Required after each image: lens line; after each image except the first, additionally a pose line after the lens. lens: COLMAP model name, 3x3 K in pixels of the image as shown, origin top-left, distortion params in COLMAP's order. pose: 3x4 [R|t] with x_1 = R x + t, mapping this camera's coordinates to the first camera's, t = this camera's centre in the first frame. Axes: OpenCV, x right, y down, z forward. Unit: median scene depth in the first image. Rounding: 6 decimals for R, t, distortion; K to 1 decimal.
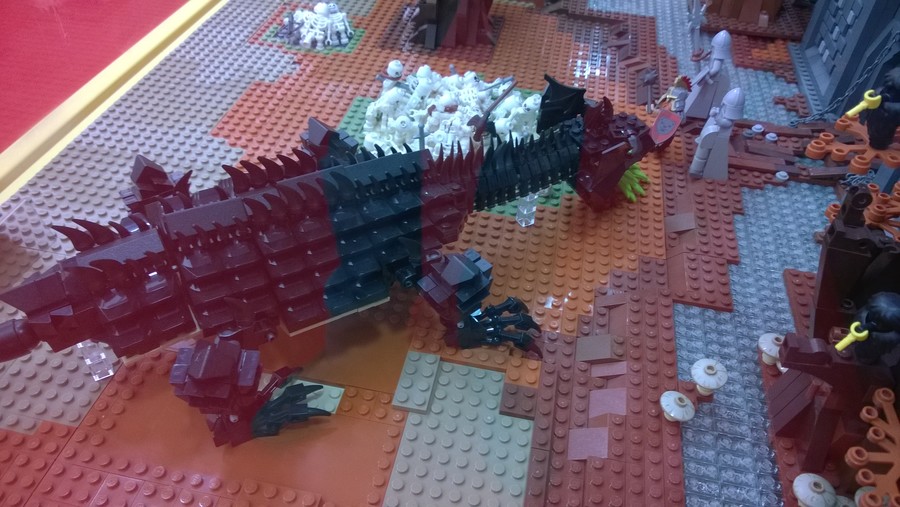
lens RADIAL K [[689.9, 0, 450.0], [0, 689.9, 253.5], [0, 0, 1]] dist [0.048717, -0.102402]
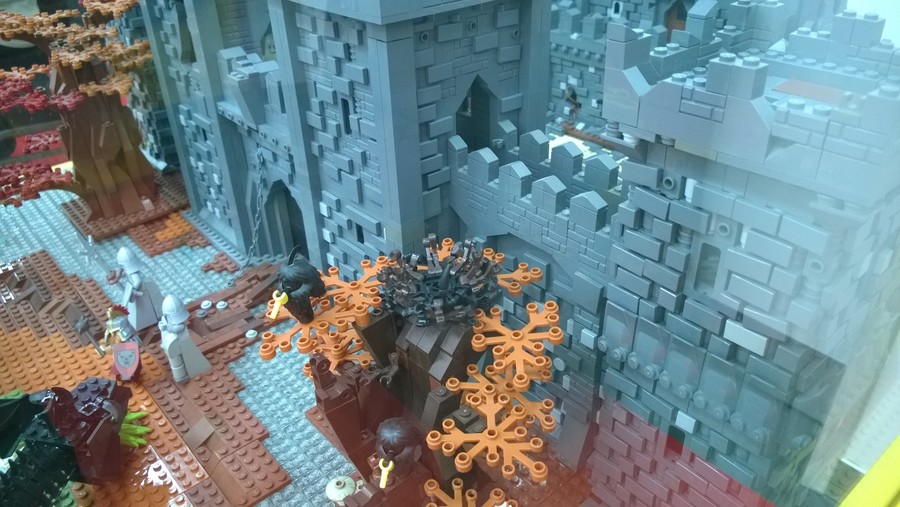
lens RADIAL K [[689.9, 0, 450.0], [0, 689.9, 253.5], [0, 0, 1]] dist [0.048717, -0.102402]
pose [[0.608258, -0.467887, 0.641174, 0.028871], [0.577693, 0.814921, 0.046641, -0.085178], [-0.544329, 0.342032, 0.765977, -0.048978]]
